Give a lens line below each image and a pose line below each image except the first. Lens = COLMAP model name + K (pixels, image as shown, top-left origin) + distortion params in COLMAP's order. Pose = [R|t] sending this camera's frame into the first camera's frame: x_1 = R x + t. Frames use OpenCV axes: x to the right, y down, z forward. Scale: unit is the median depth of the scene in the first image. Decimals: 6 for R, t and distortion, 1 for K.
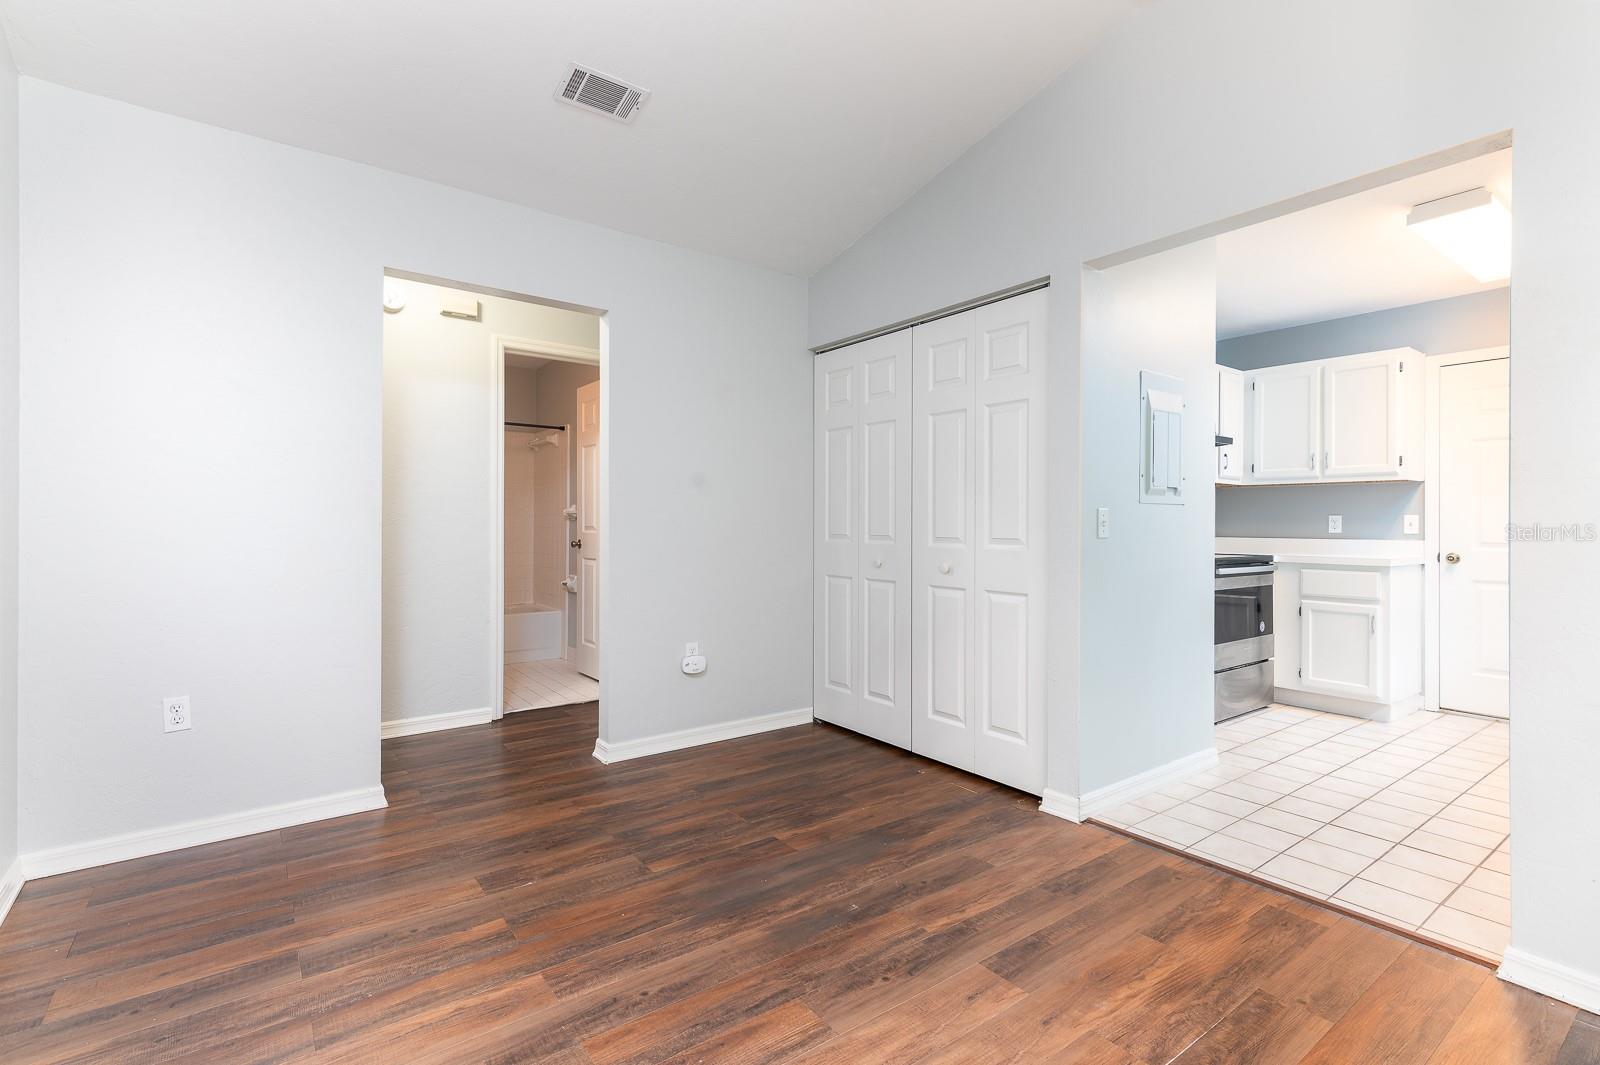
lens RADIAL K [[741.3, 0, 800.6], [0, 741.3, 523.3], [0, 0, 1]] dist [0.018147, 0.000211]
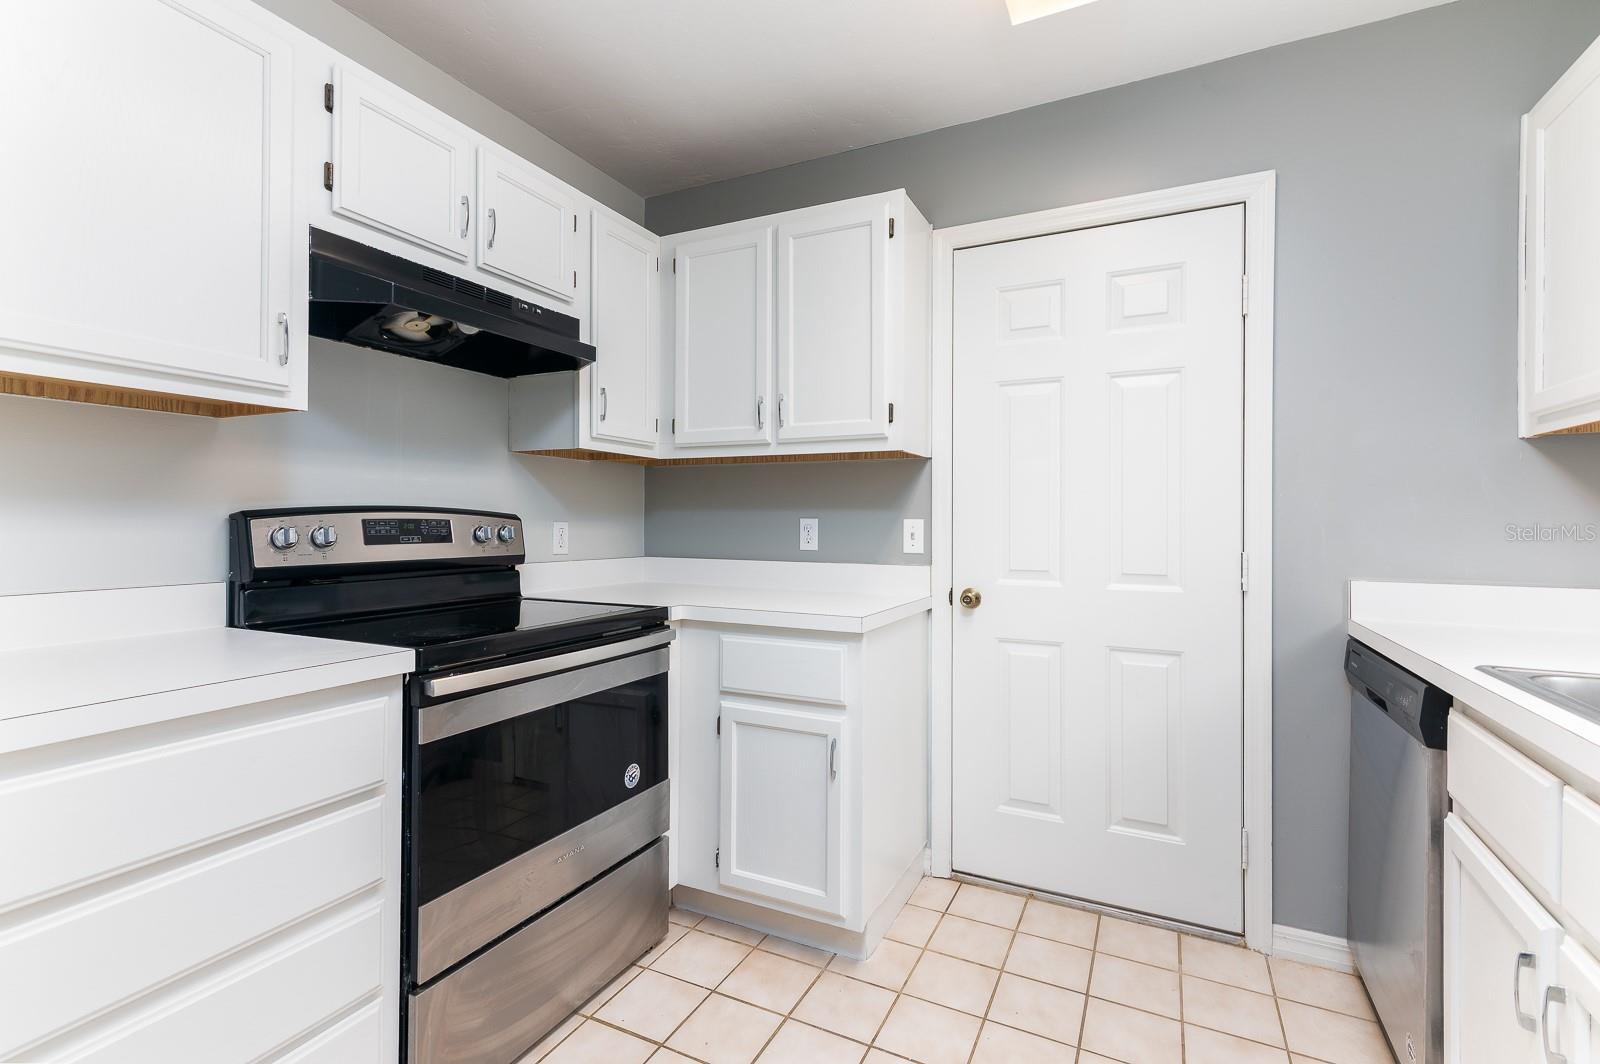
lens RADIAL K [[734.2, 0, 803.9], [0, 734.2, 514.4], [0, 0, 1]] dist [0.015529, -0.001048]
pose [[0.890915, 0.005389, 0.454139, 0.553150], [-0.003355, 0.999980, -0.005284, -0.012490], [-0.454159, 0.003184, 0.890915, 0.618830]]
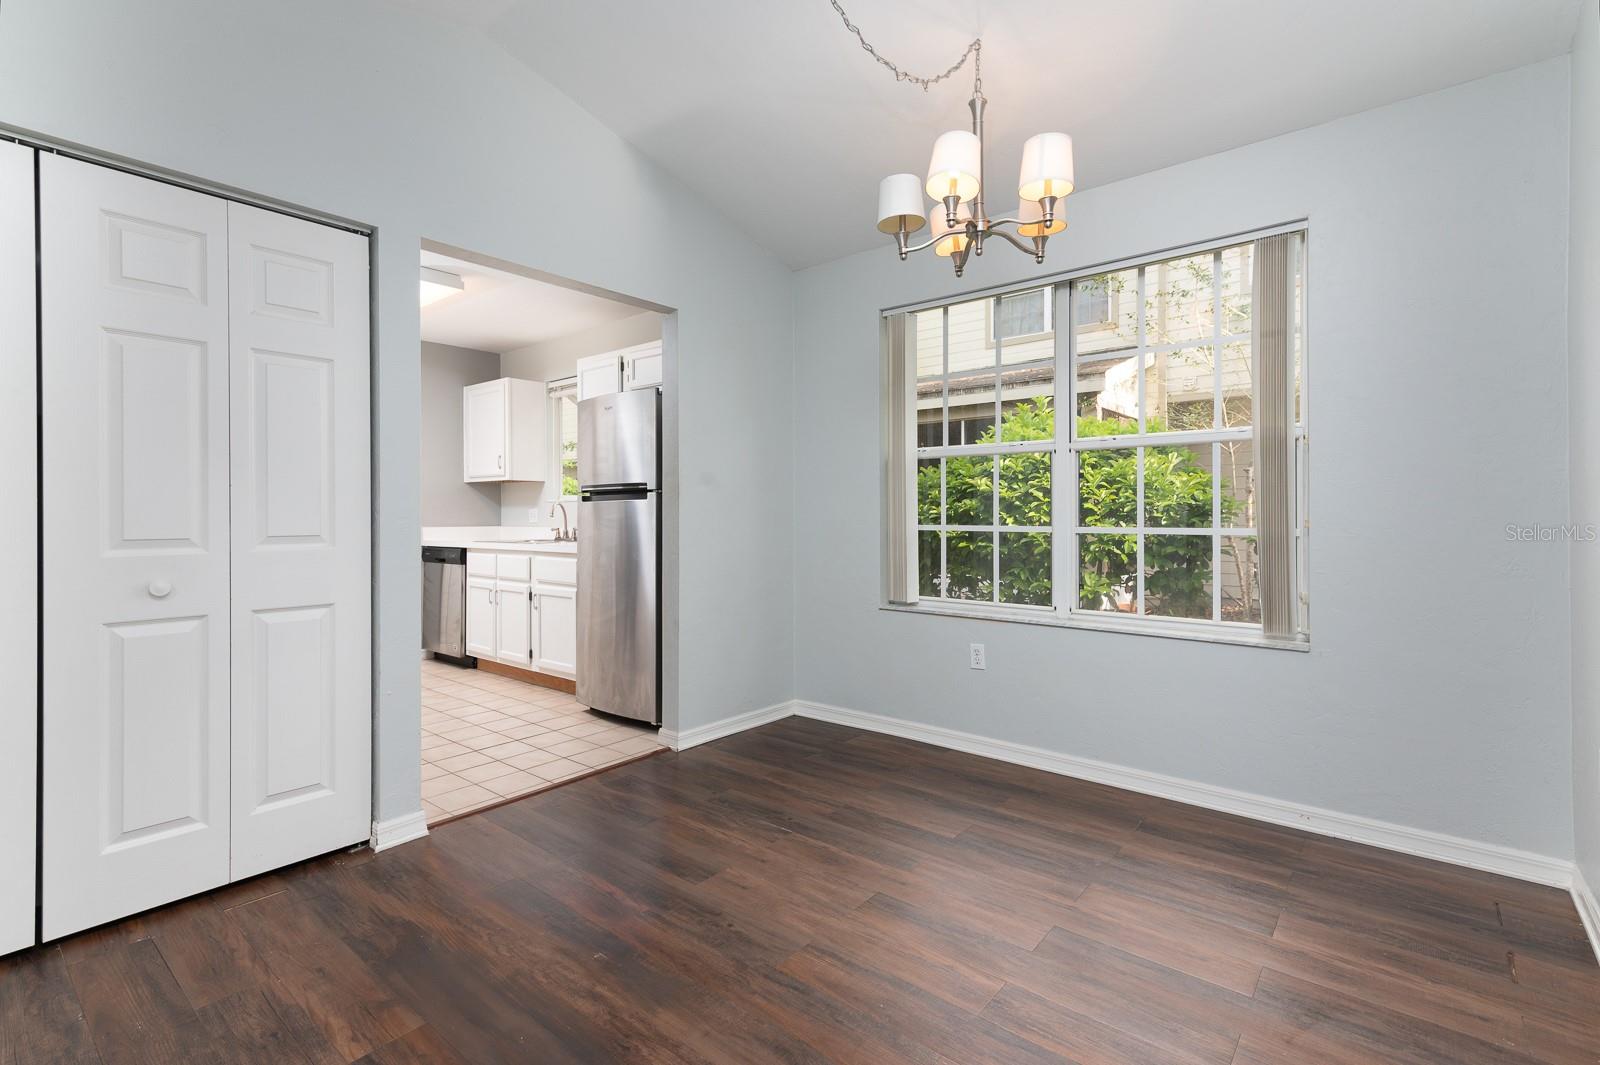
lens RADIAL K [[734.2, 0, 803.9], [0, 734.2, 514.9], [0, 0, 1]] dist [0.015529, -0.001048]
pose [[-0.236526, -0.003717, 0.971618, -0.434121], [0.002736, 0.999986, 0.004491, -0.001929], [-0.971621, 0.003720, -0.236513, 0.512087]]
